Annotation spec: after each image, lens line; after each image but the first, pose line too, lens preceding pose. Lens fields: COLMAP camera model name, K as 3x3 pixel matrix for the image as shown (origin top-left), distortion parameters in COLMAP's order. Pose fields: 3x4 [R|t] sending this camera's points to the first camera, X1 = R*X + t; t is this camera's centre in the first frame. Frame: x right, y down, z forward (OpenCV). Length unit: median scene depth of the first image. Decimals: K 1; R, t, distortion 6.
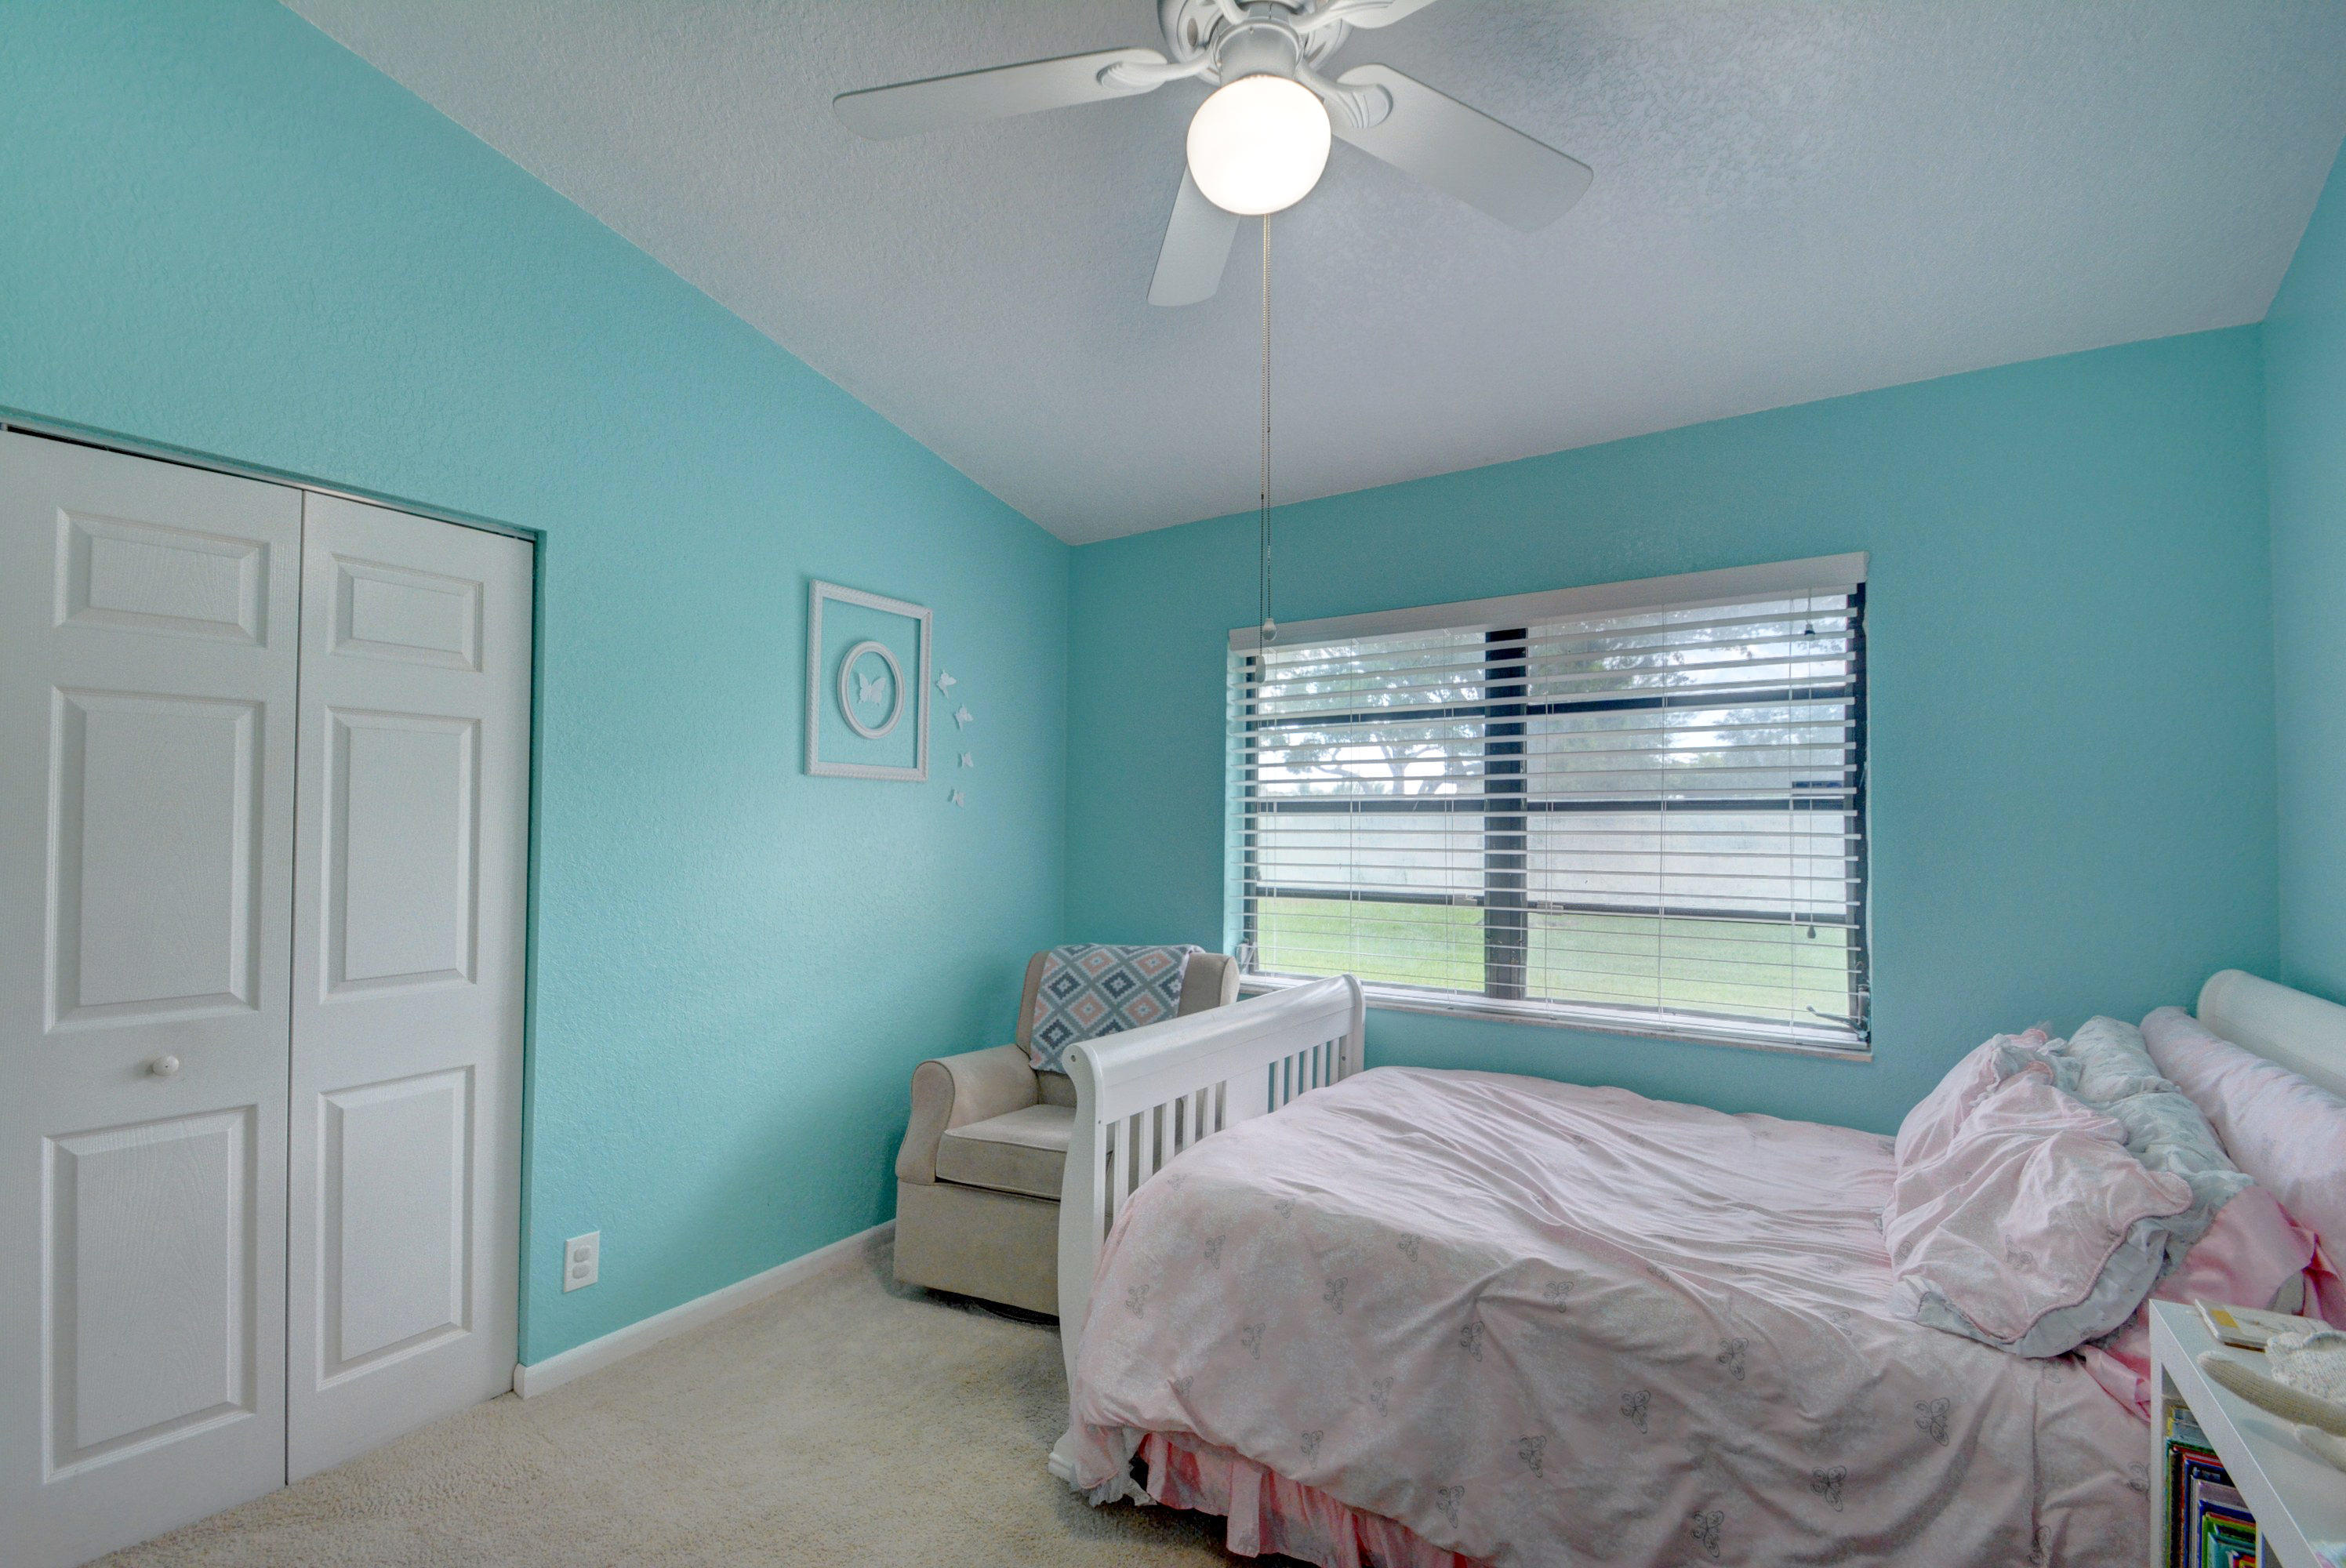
lens RADIAL K [[1039.9, 0, 1151.3], [0, 1039.9, 805.1], [0, 0, 1]] dist [0.019126, -0.020445]
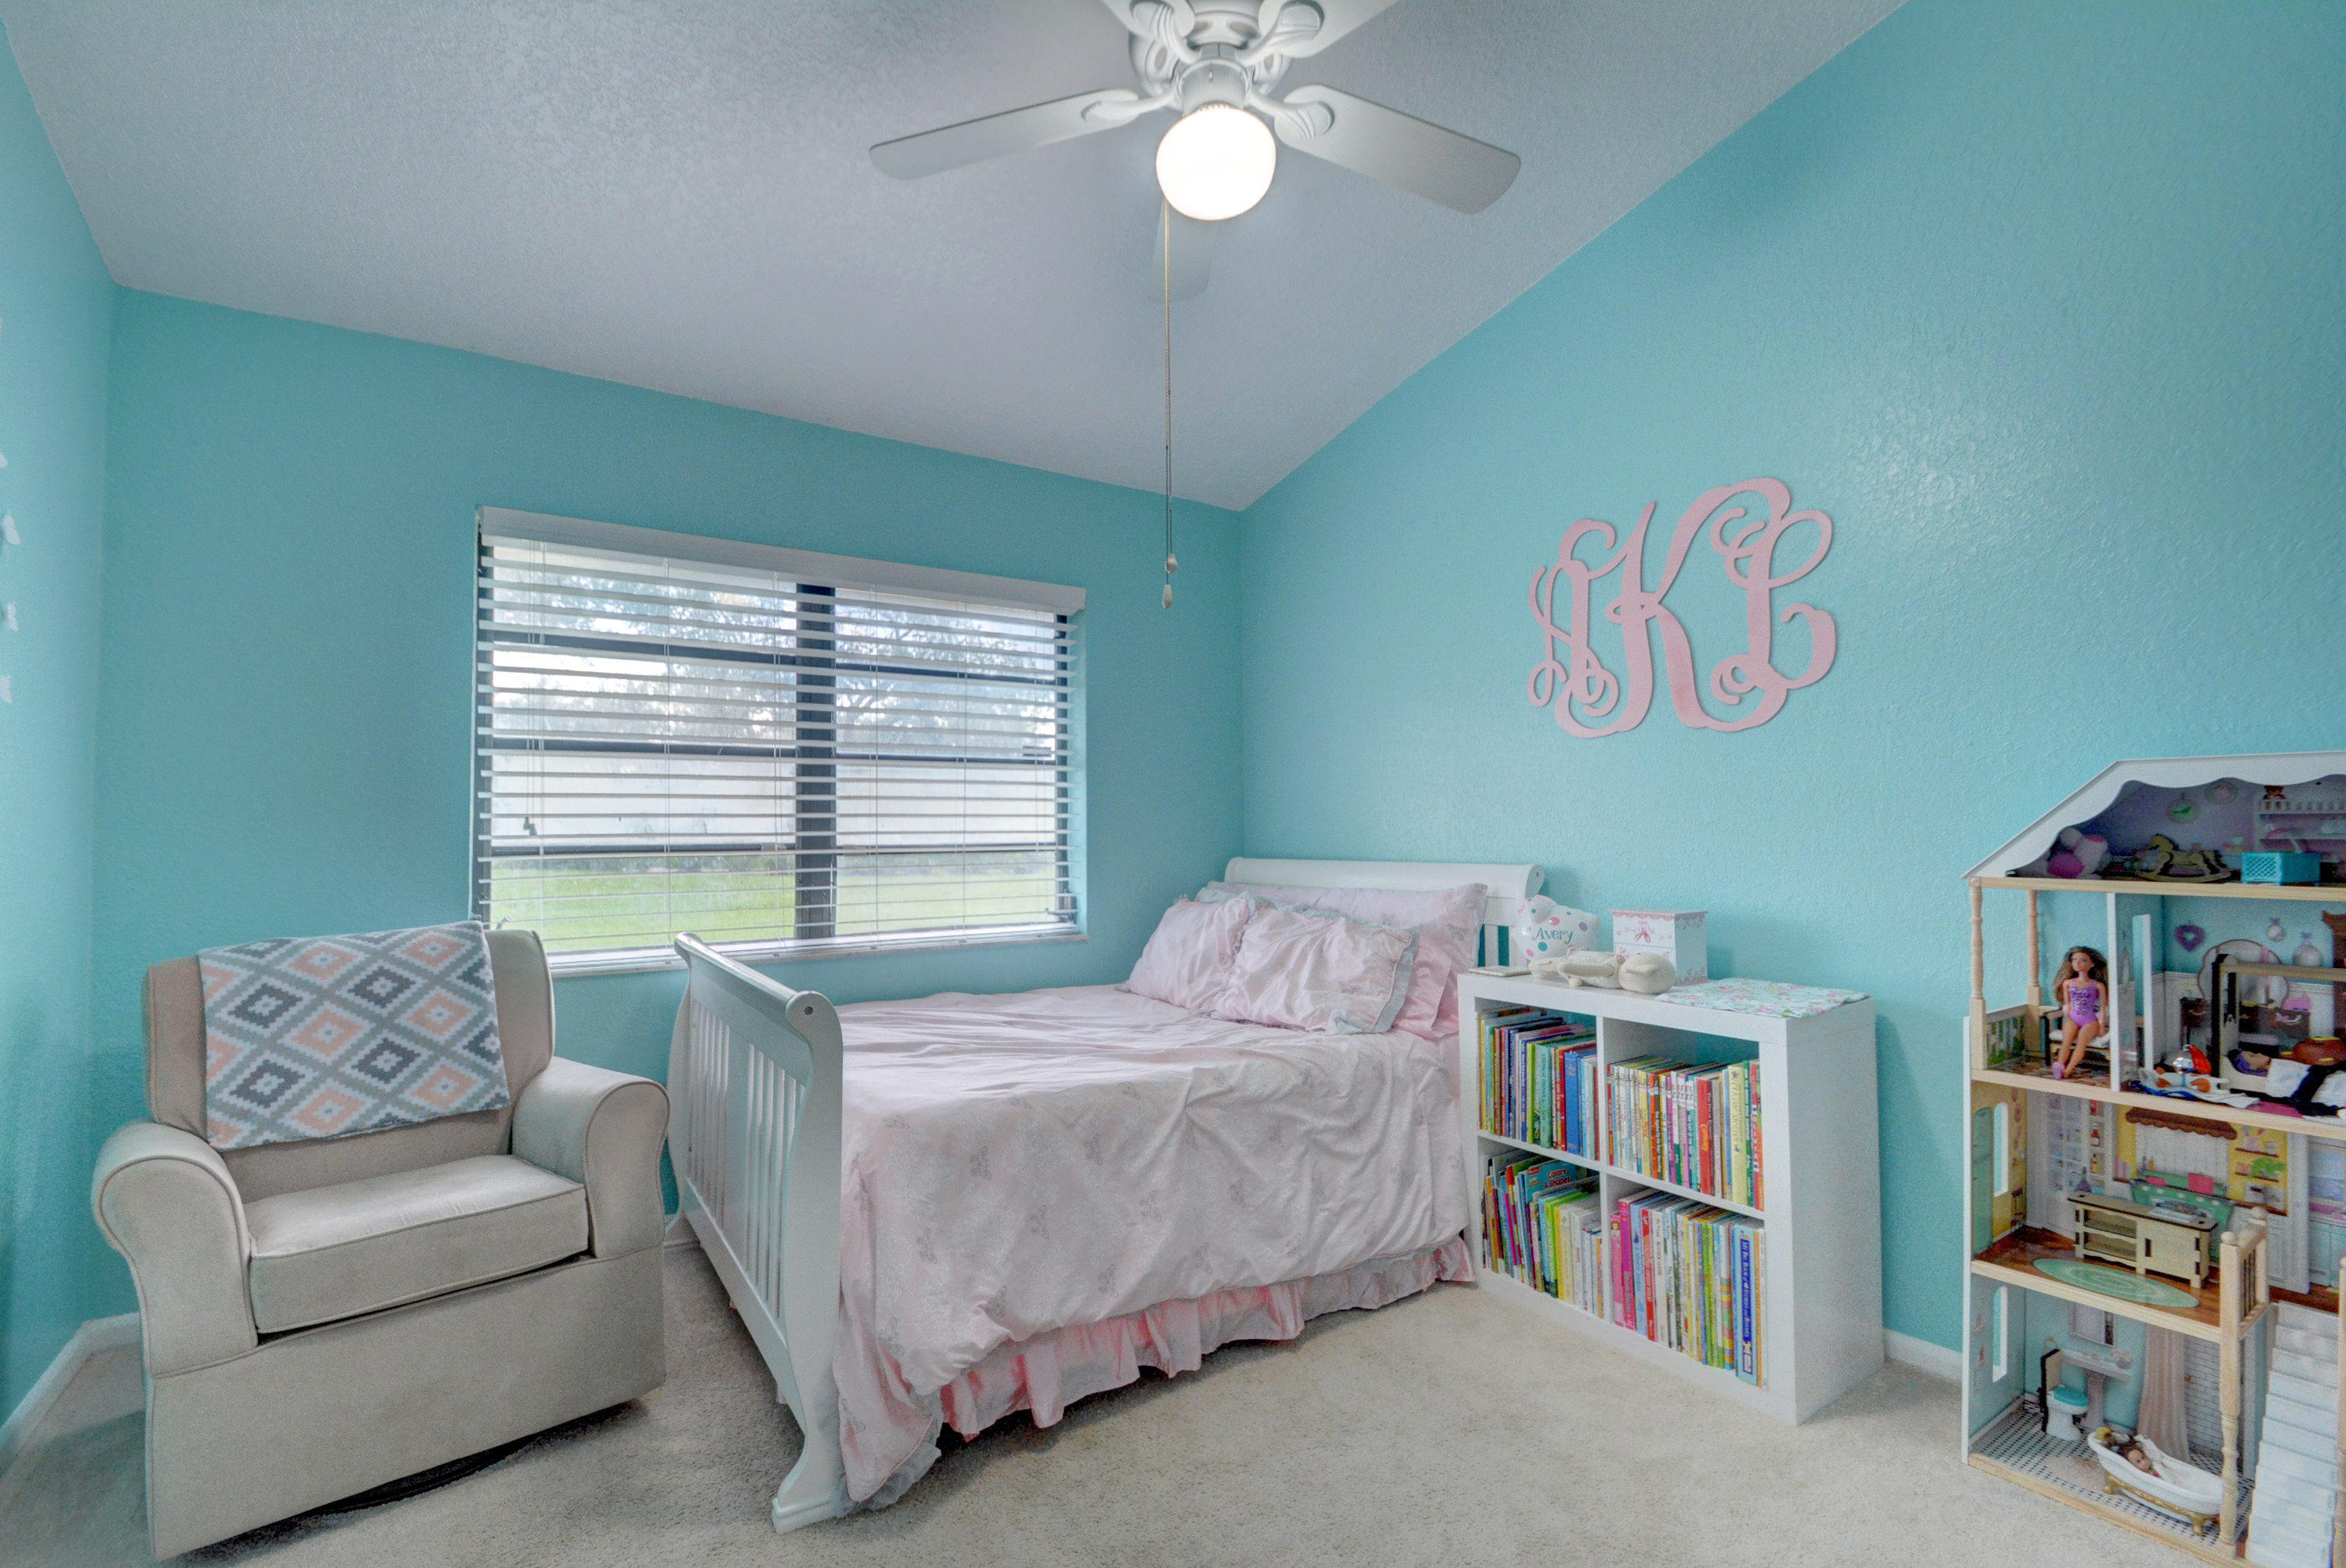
lens RADIAL K [[1039.9, 0, 1151.3], [0, 1039.9, 805.1], [0, 0, 1]] dist [0.019126, -0.020445]
pose [[0.376579, 0.011144, 0.926317, -0.579793], [-0.011638, 0.999906, -0.007299, 0.065053], [-0.926311, -0.008032, 0.376673, 0.344943]]
